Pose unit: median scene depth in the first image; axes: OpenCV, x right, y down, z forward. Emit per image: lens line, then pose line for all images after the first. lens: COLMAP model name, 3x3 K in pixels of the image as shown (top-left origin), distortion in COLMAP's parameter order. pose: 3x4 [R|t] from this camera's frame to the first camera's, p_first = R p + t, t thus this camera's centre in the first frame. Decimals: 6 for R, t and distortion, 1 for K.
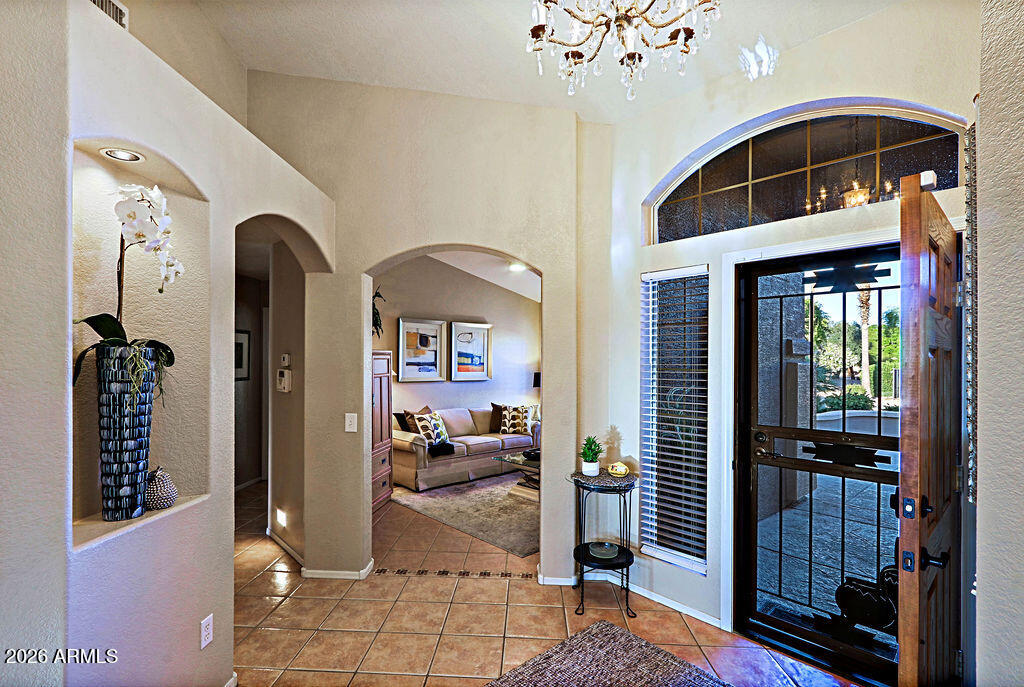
lens RADIAL K [[483.2, 0, 492.6], [0, 483.2, 357.3], [0, 0, 1]] dist [-0.008434, 0.001780]
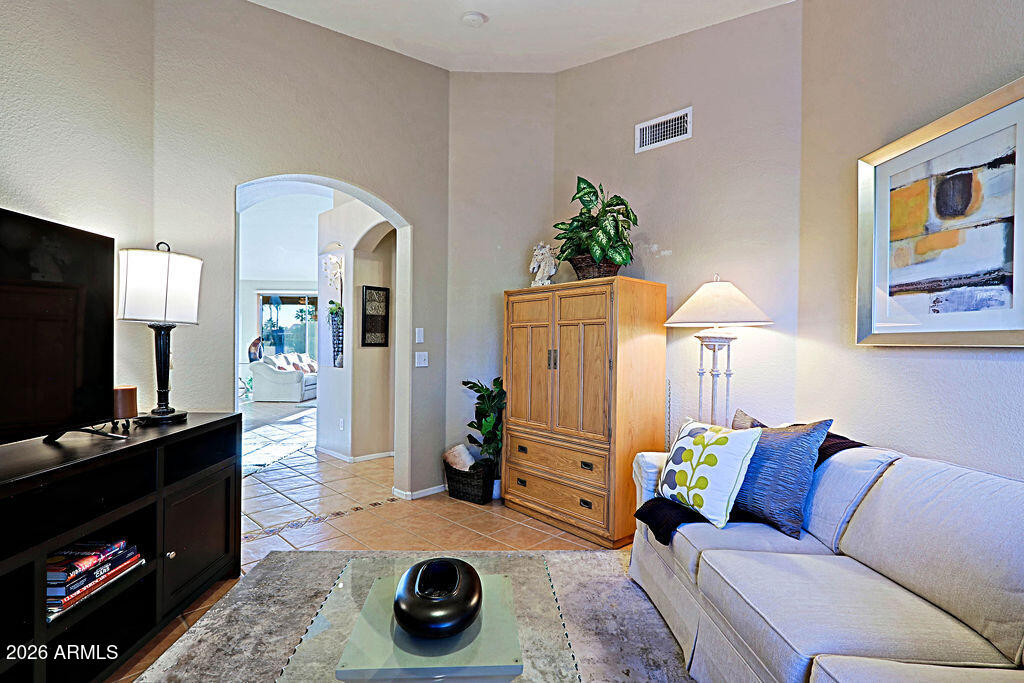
lens RADIAL K [[483.2, 0, 511.9], [0, 483.2, 343.6], [0, 0, 1]] dist [-0.008434, 0.001780]
pose [[-0.641284, -0.008012, -0.767262, 0.220690], [-0.004157, 0.999967, -0.006967, 0.051058], [0.767292, -0.001278, -0.641296, 0.985675]]
